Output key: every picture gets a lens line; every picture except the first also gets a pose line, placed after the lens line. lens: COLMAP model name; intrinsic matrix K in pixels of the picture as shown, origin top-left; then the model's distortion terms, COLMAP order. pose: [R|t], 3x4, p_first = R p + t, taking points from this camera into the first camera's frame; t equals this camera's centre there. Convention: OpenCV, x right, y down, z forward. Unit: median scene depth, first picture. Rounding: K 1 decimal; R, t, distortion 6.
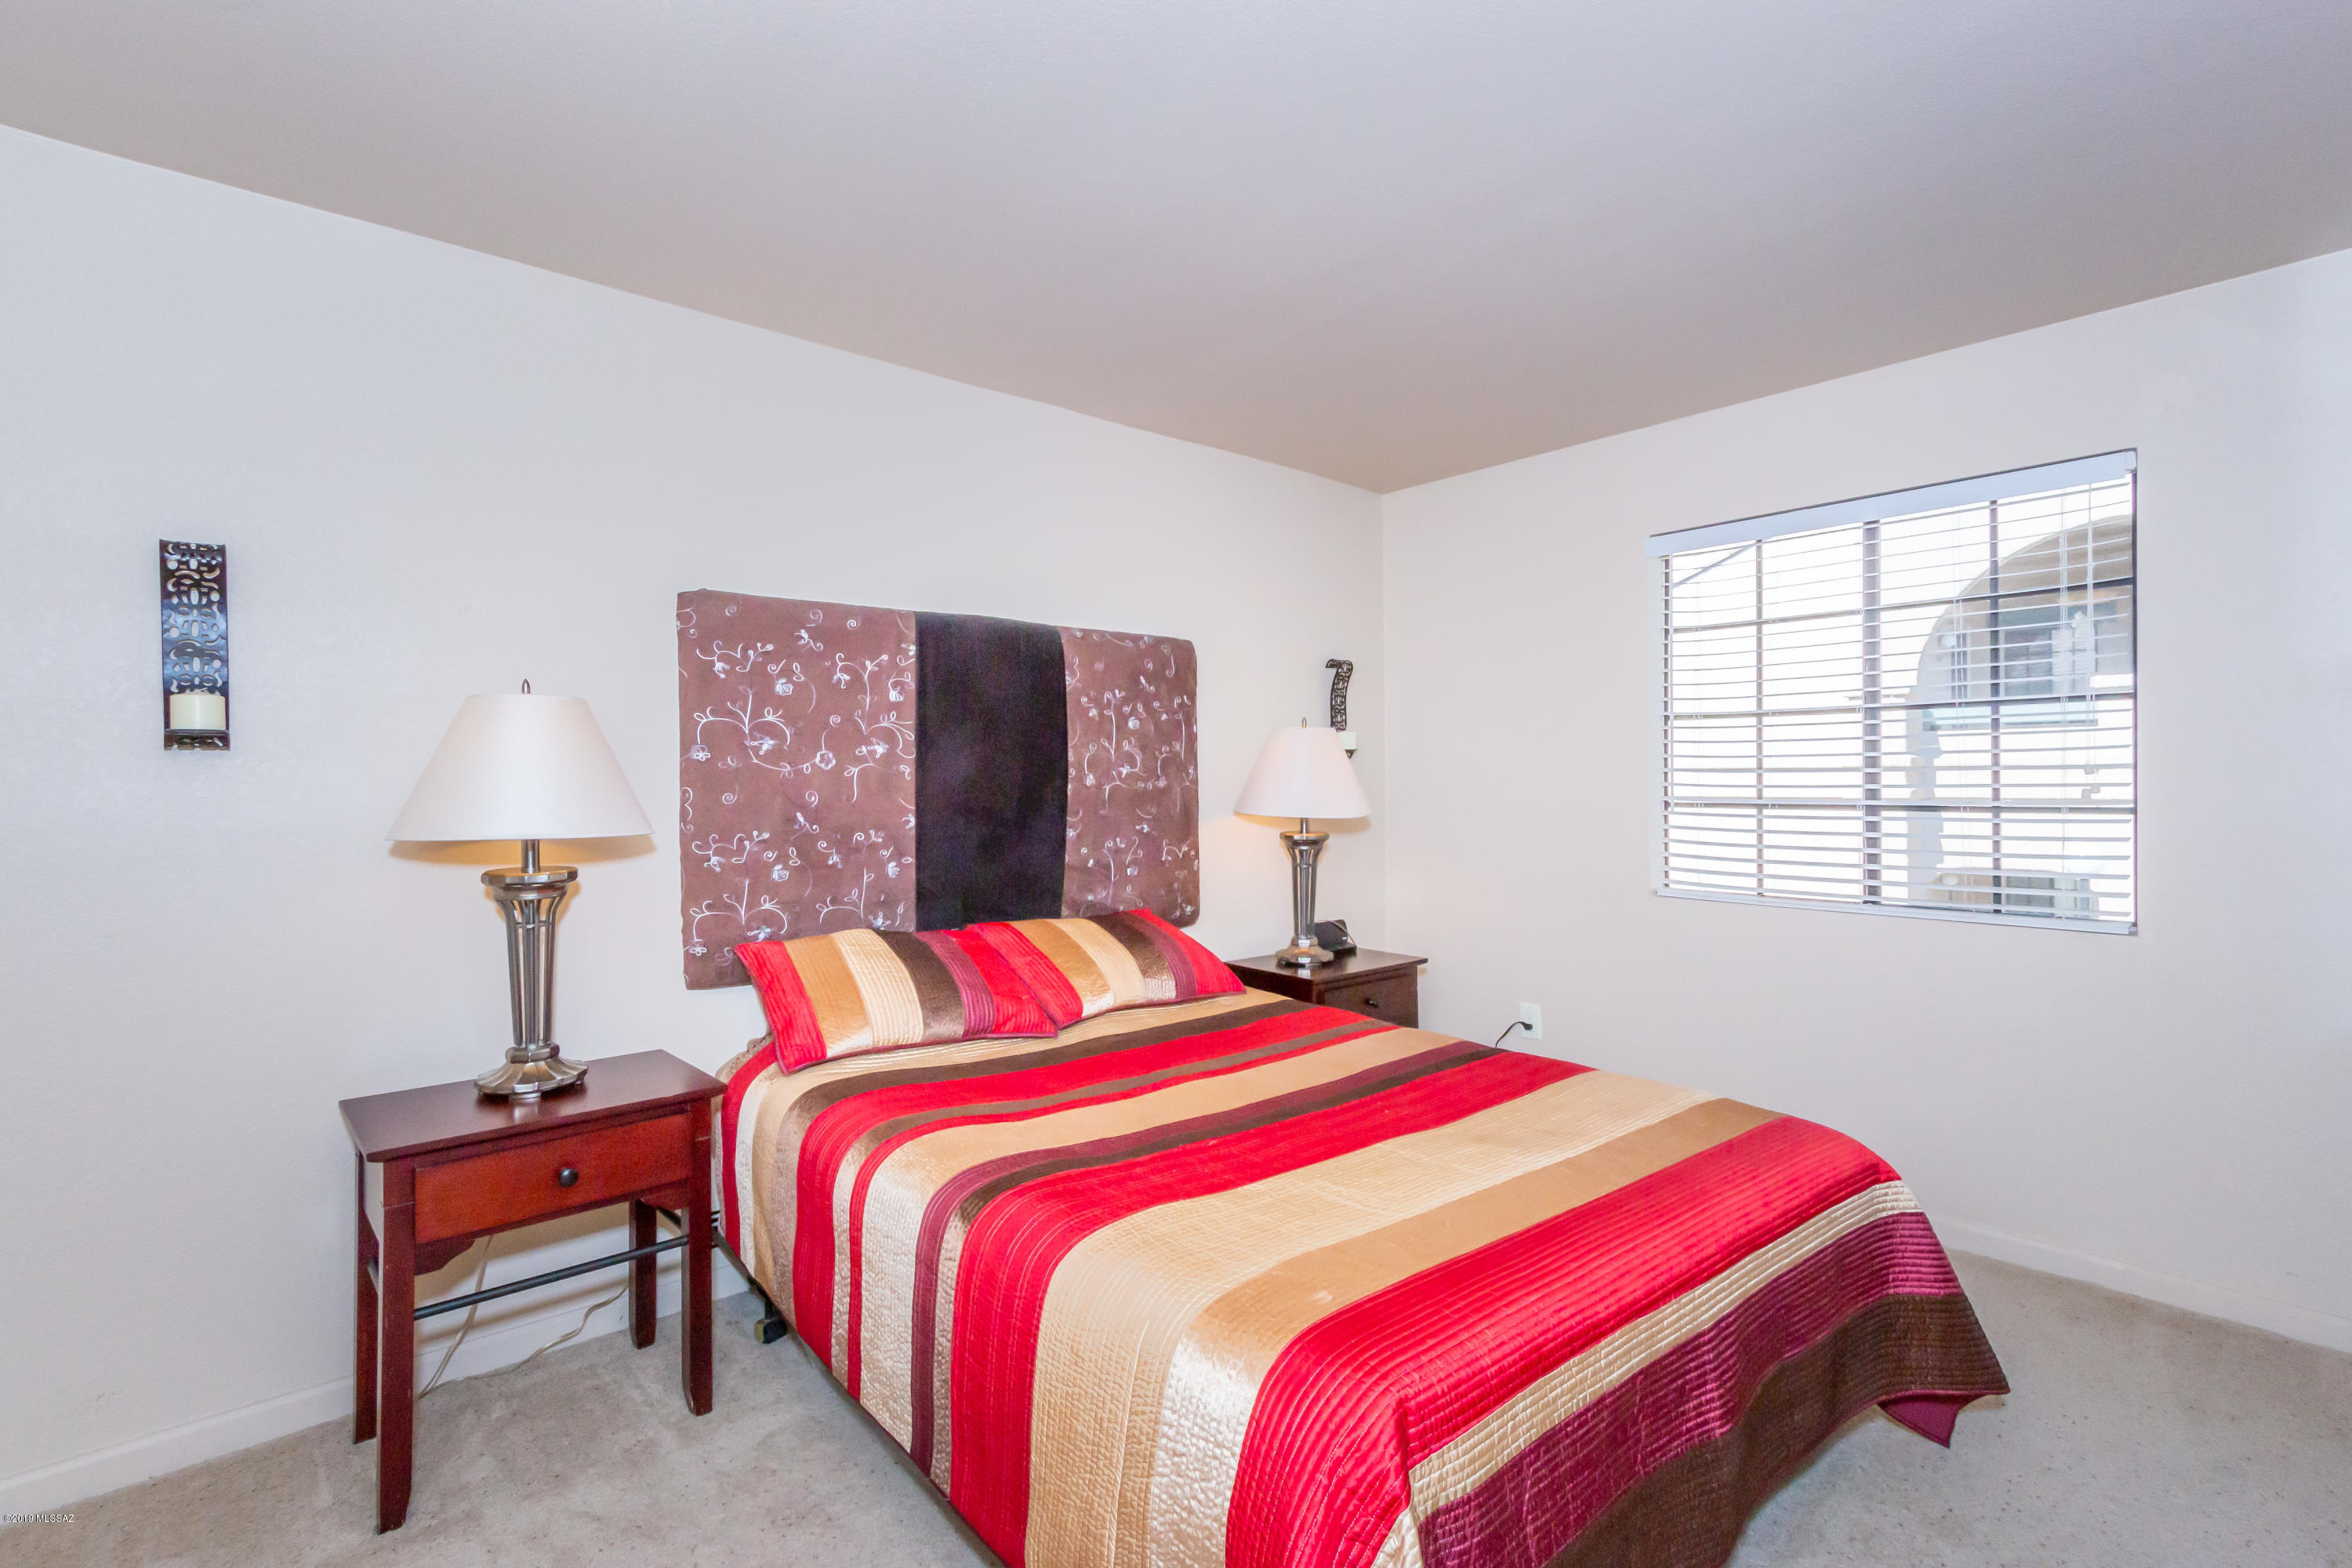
lens RADIAL K [[1087.4, 0, 1176.0], [0, 1087.4, 784.0], [0, 0, 1]] dist [0.000141, -0.000221]
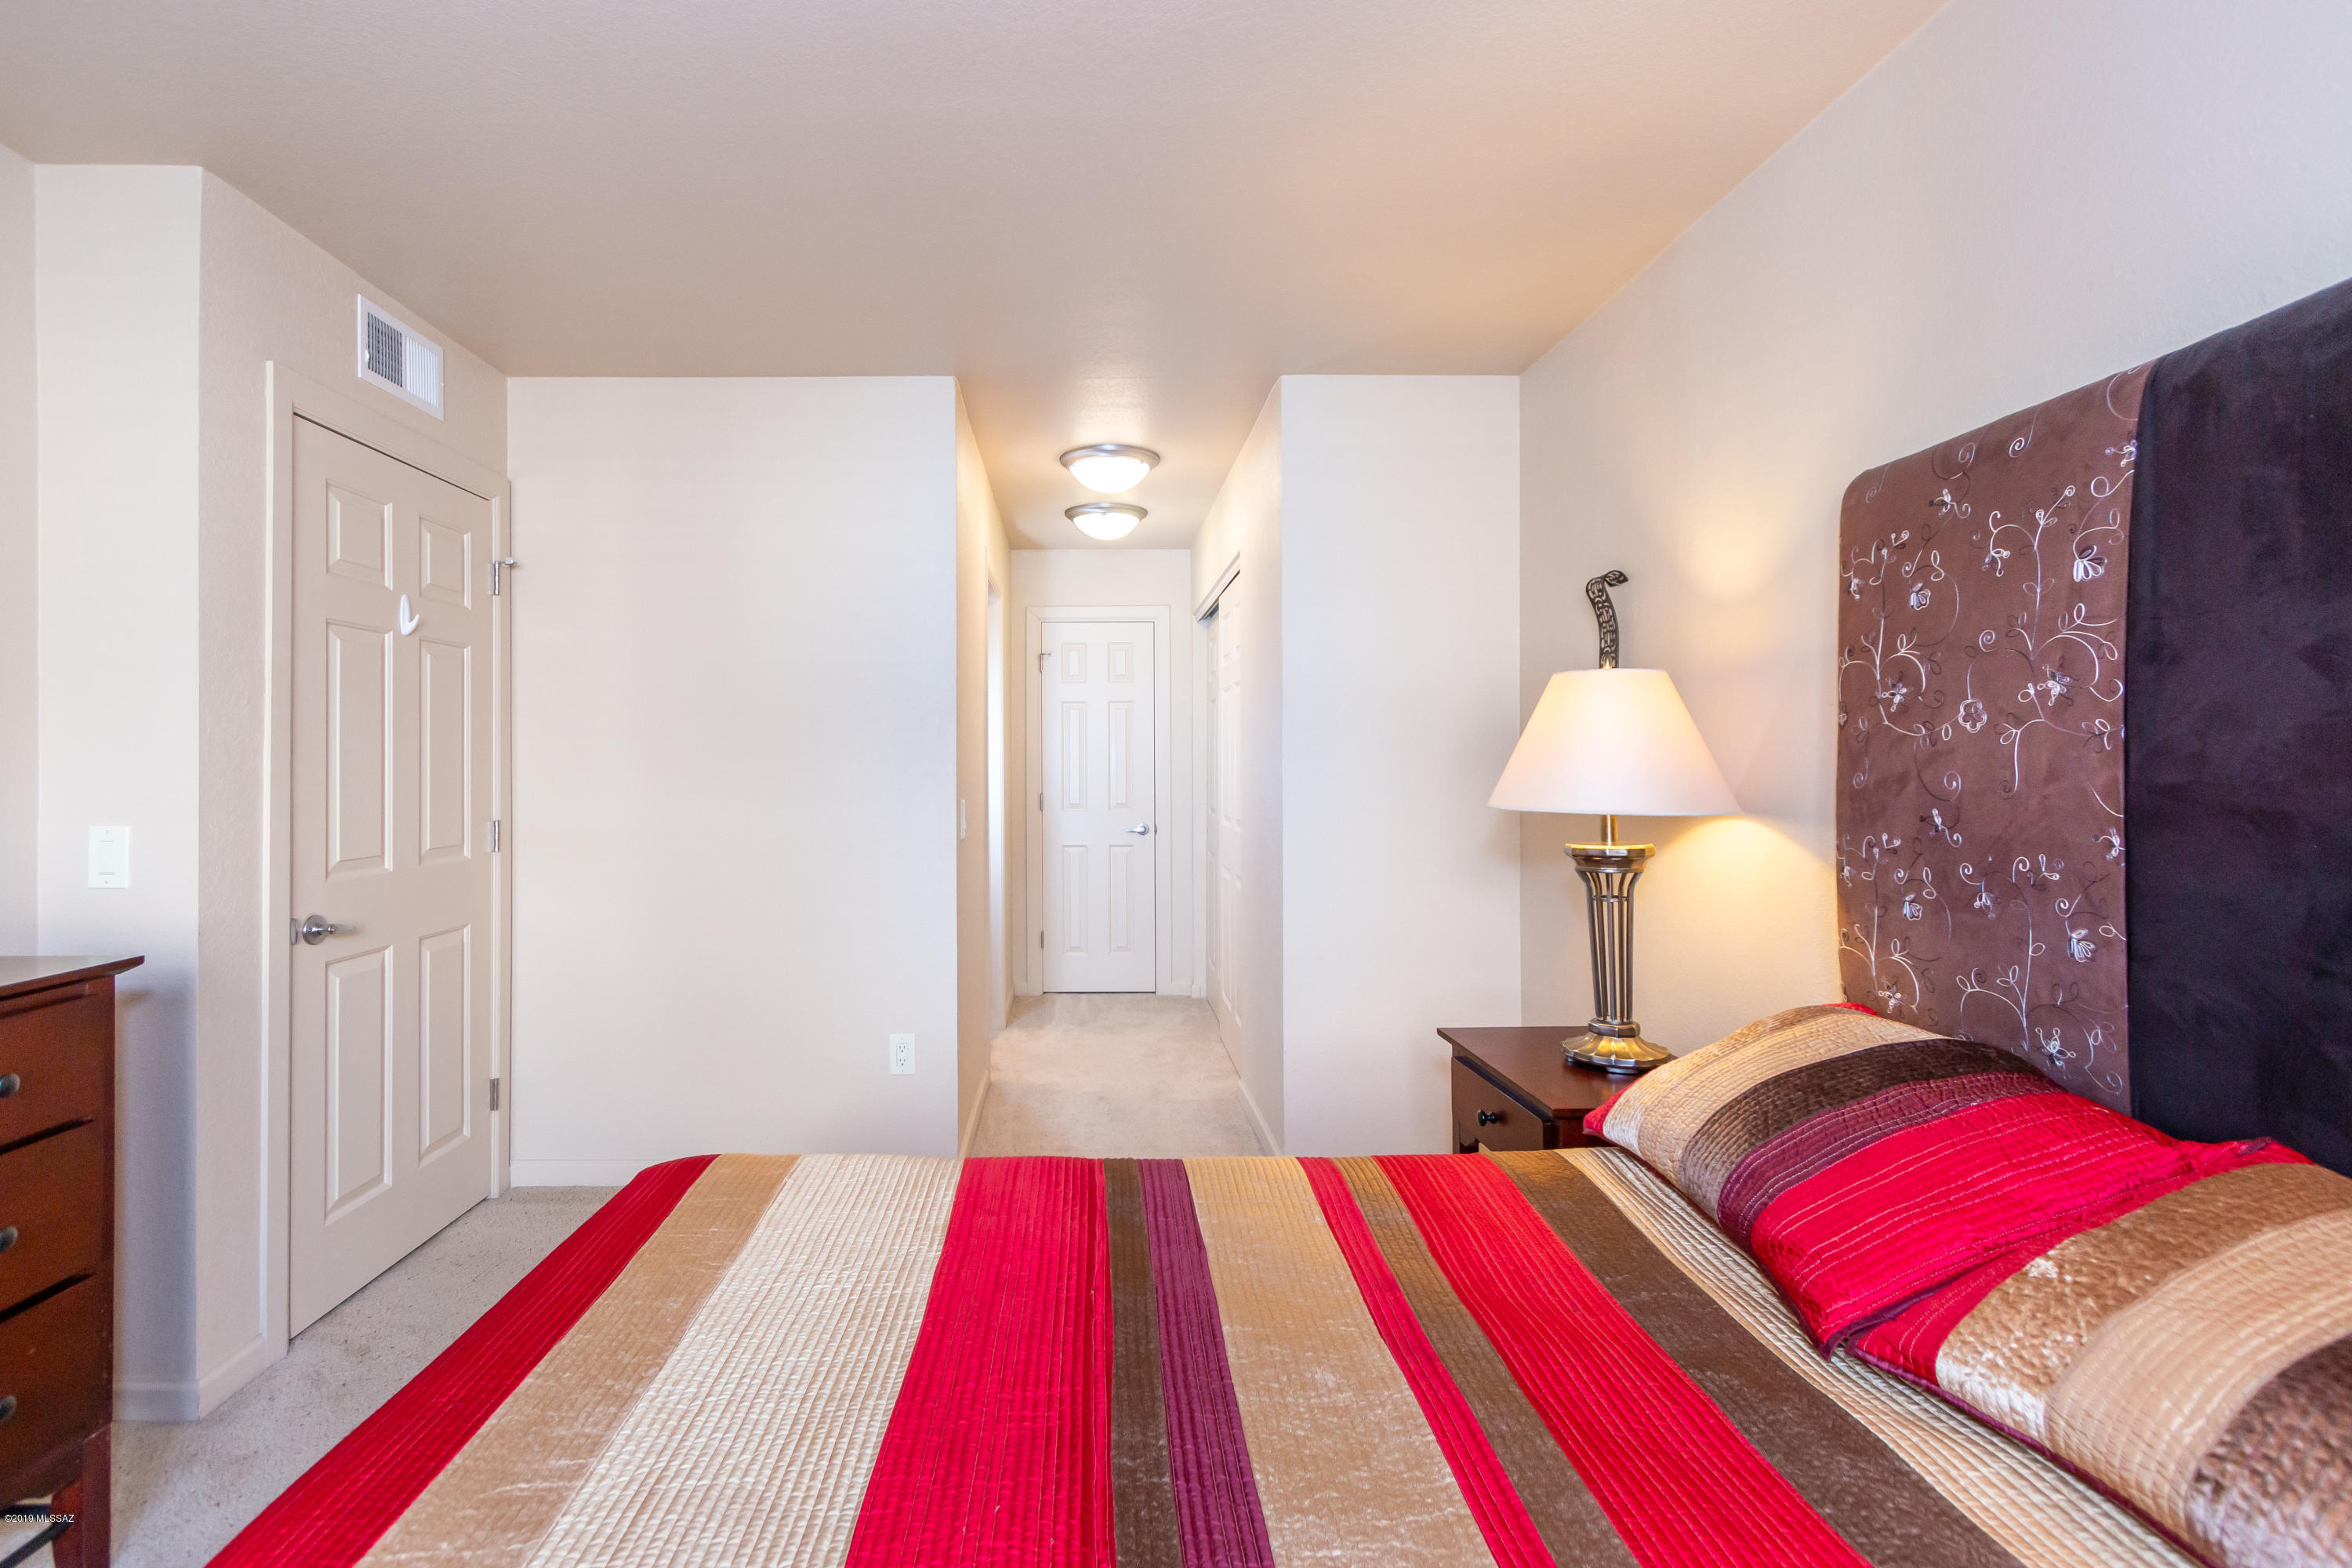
lens RADIAL K [[1109.7, 0, 1163.9], [0, 1109.7, 773.2], [0, 0, 1]] dist [-0.000349, -0.000213]
pose [[-0.595967, 0.010325, -0.802942, 0.362087], [-0.004773, 0.999854, 0.016400, -0.000305], [0.802994, 0.013606, -0.595831, 0.997771]]
